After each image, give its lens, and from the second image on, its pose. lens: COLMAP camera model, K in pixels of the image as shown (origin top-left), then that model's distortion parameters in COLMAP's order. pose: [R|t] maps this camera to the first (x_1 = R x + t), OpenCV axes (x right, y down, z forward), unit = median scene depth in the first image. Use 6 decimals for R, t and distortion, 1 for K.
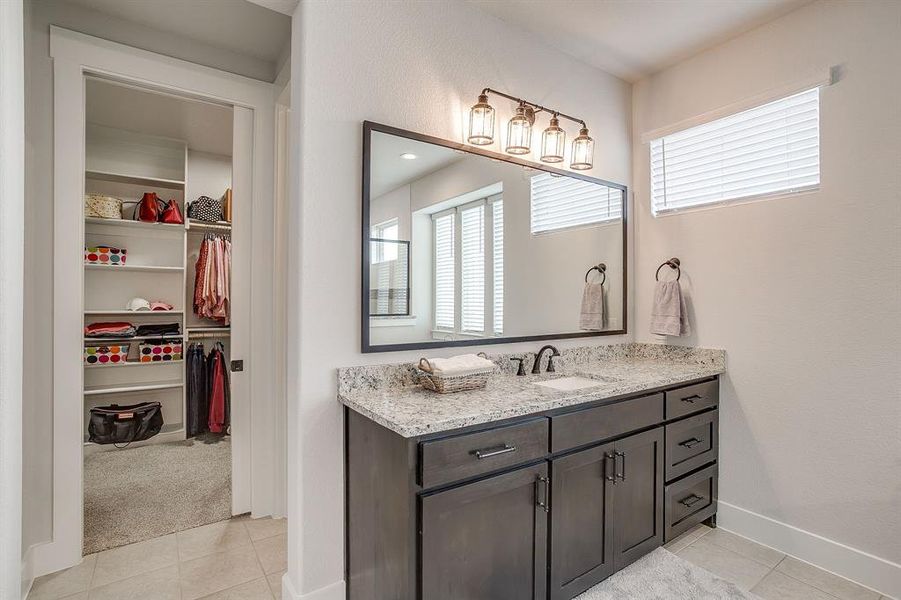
lens RADIAL K [[439.8, 0, 450.5], [0, 439.8, 300.0], [0, 0, 1]] dist [-0.057210, 0.031722]
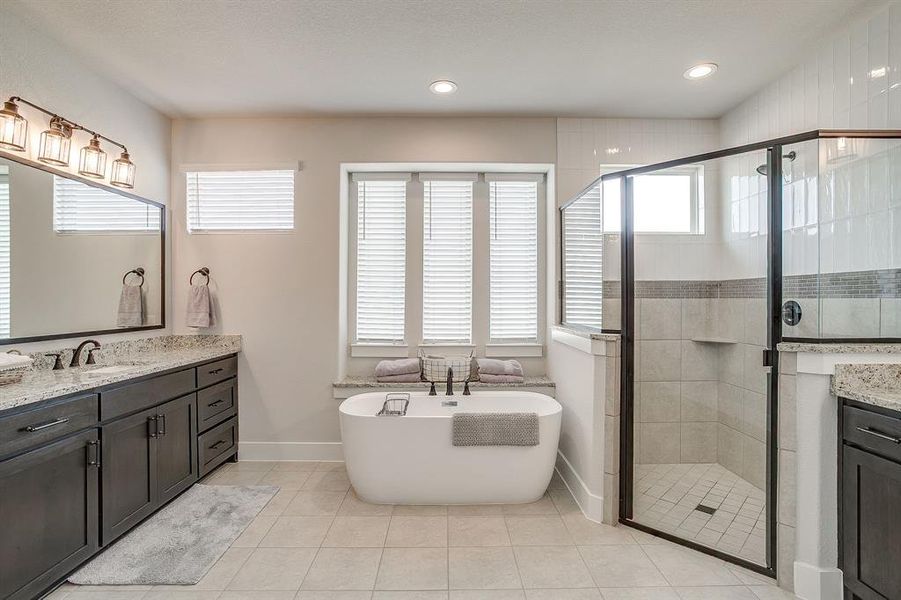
lens RADIAL K [[439.8, 0, 450.5], [0, 439.8, 300.0], [0, 0, 1]] dist [-0.057210, 0.031722]
pose [[0.565756, -0.003943, 0.824563, -0.154119], [0.003122, 0.999992, 0.002640, -0.000767], [-0.824567, 0.001081, 0.565764, -0.380755]]
